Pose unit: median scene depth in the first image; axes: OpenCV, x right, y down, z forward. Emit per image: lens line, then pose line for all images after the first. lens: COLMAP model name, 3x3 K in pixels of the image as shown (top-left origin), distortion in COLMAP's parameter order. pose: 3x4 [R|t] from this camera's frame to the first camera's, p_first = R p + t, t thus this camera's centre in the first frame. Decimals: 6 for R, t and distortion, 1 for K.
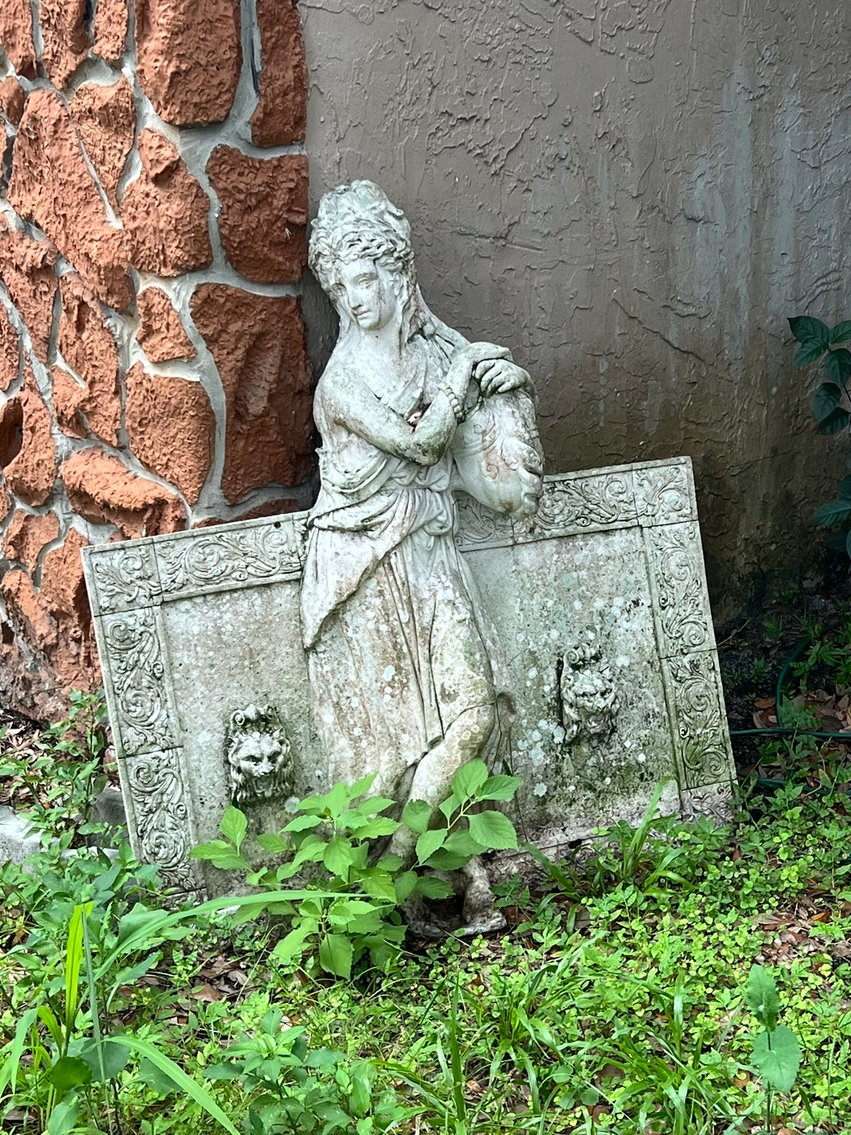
lens RADIAL K [[2018.0, 0, 425.4], [0, 2018.0, 567.6], [0, 0, 1]] dist [0.035206, 0.000000]
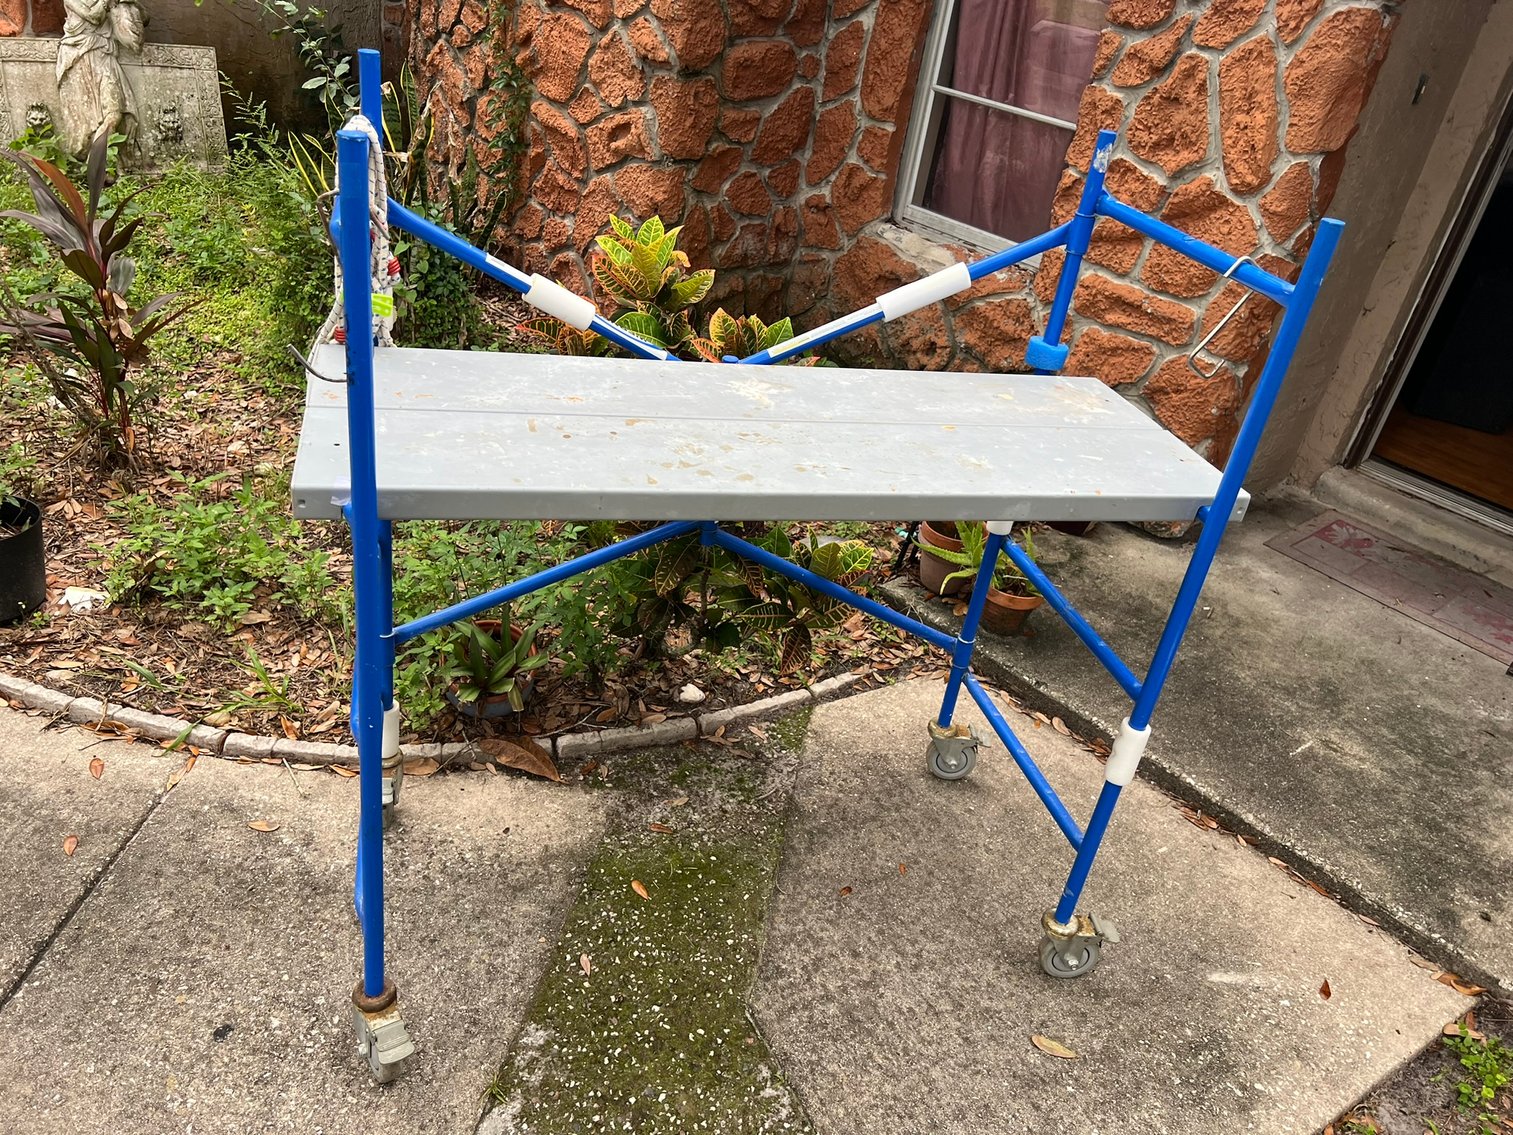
lens RADIAL K [[1142.6, 0, 756.7], [0, 1142.6, 567.1], [0, 0, 1]] dist [0.000185, 0.001130]
pose [[0.988291, 0.088759, 0.124110, 0.820017], [-0.108601, 0.980539, 0.163553, 0.350169], [-0.107178, -0.175117, 0.978697, -0.899001]]
